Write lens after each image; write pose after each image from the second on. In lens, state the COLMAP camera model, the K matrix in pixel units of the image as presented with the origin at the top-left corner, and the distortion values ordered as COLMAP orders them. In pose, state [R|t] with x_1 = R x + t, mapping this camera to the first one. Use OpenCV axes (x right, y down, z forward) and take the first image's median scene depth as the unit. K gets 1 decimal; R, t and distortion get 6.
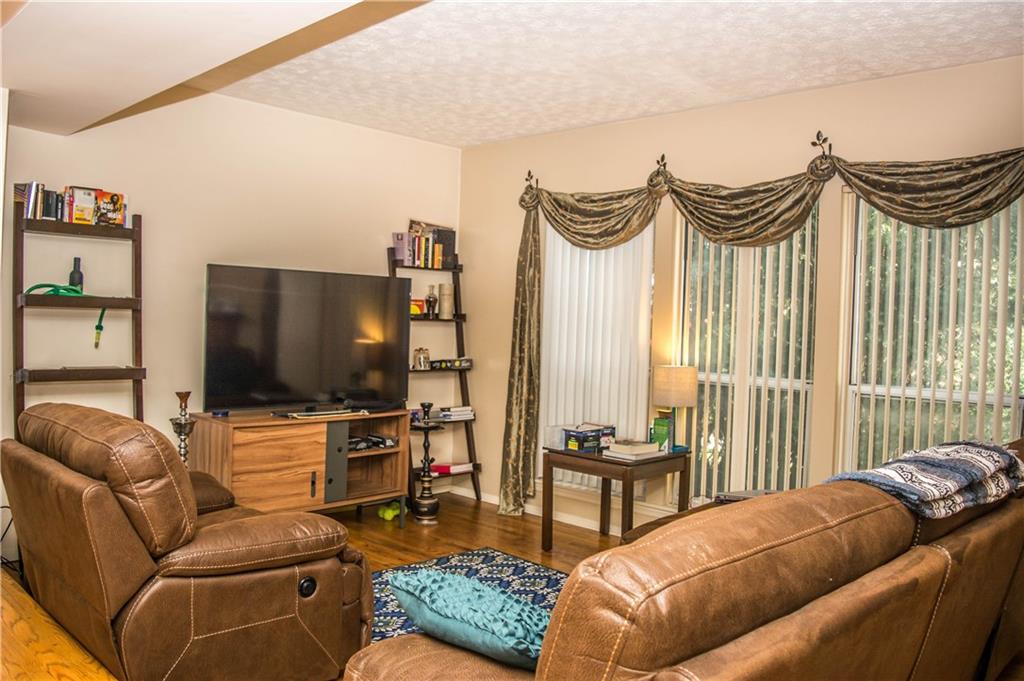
lens RADIAL K [[806.2, 0, 510.9], [0, 806.2, 335.6], [0, 0, 1]] dist [-0.011271, -0.013541]
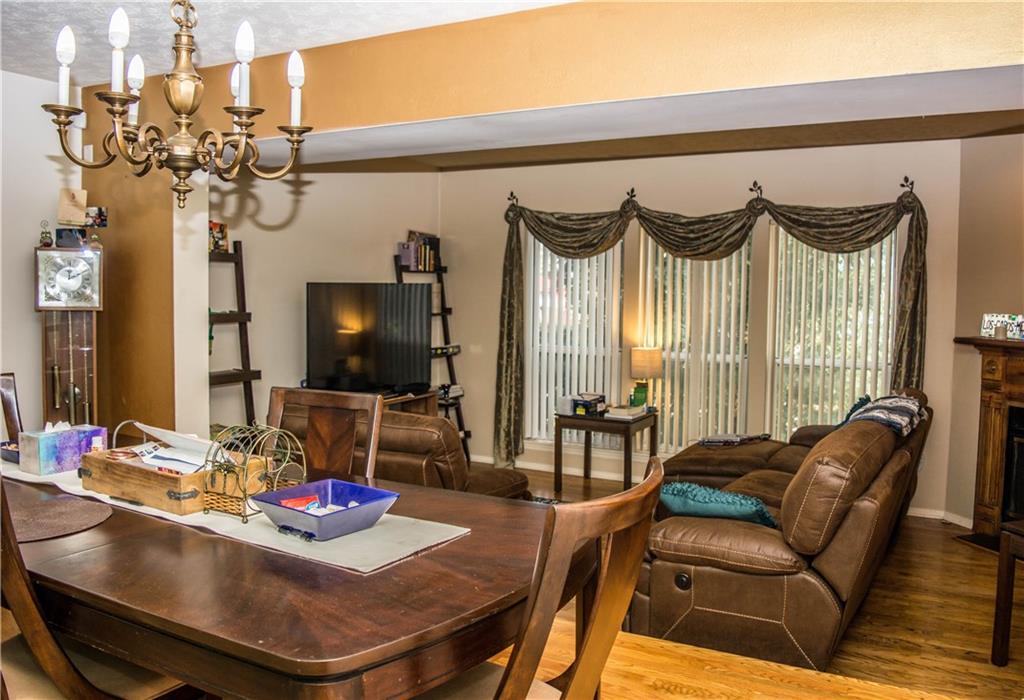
lens RADIAL K [[843.1, 0, 512.2], [0, 843.1, 352.7], [0, 0, 1]] dist [0.014108, 0.000747]
pose [[0.961477, -0.043304, 0.271453, -0.393666], [0.024313, 0.997040, 0.072936, -0.062856], [-0.273808, -0.063527, 0.959684, -0.292596]]
